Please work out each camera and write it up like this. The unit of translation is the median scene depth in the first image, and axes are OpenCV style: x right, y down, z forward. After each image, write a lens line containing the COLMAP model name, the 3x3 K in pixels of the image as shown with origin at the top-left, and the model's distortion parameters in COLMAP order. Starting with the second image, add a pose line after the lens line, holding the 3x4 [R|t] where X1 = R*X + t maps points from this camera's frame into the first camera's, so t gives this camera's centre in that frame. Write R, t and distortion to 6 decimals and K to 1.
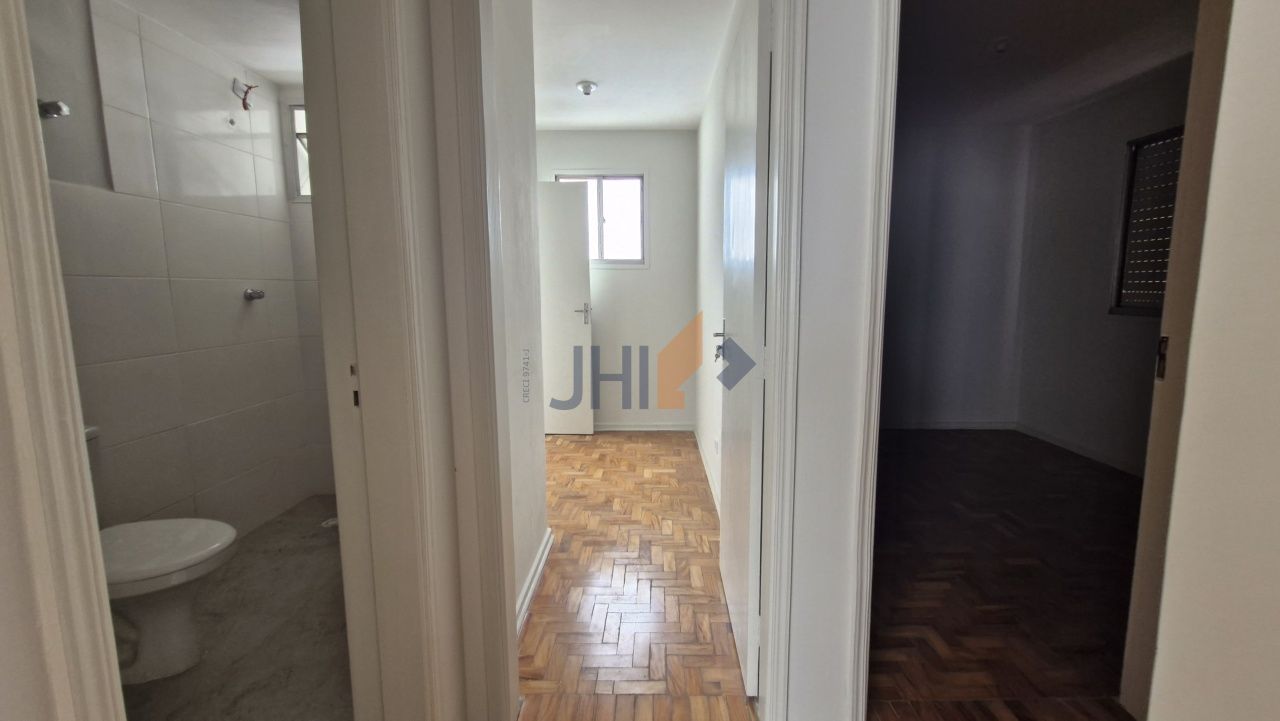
lens RADIAL K [[505.7, 0, 648.4], [0, 505.7, 351.2], [0, 0, 1]] dist [-0.000539, -0.001929]
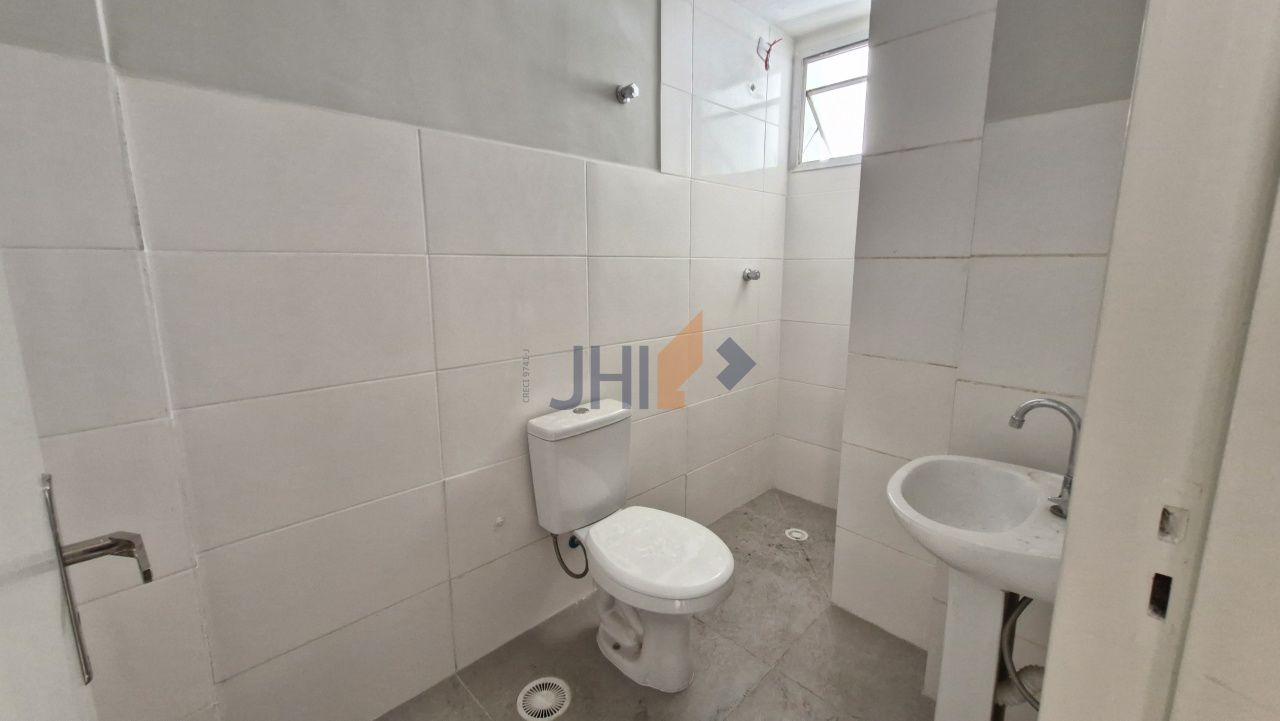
lens RADIAL K [[508.5, 0, 643.4], [0, 508.5, 343.9], [0, 0, 1]] dist [0.009067, -0.008098]
pose [[0.706916, 0.112441, -0.698303, -0.258059], [-0.087944, 0.993595, 0.070960, -0.035541], [0.701809, 0.011249, 0.712276, 0.196838]]
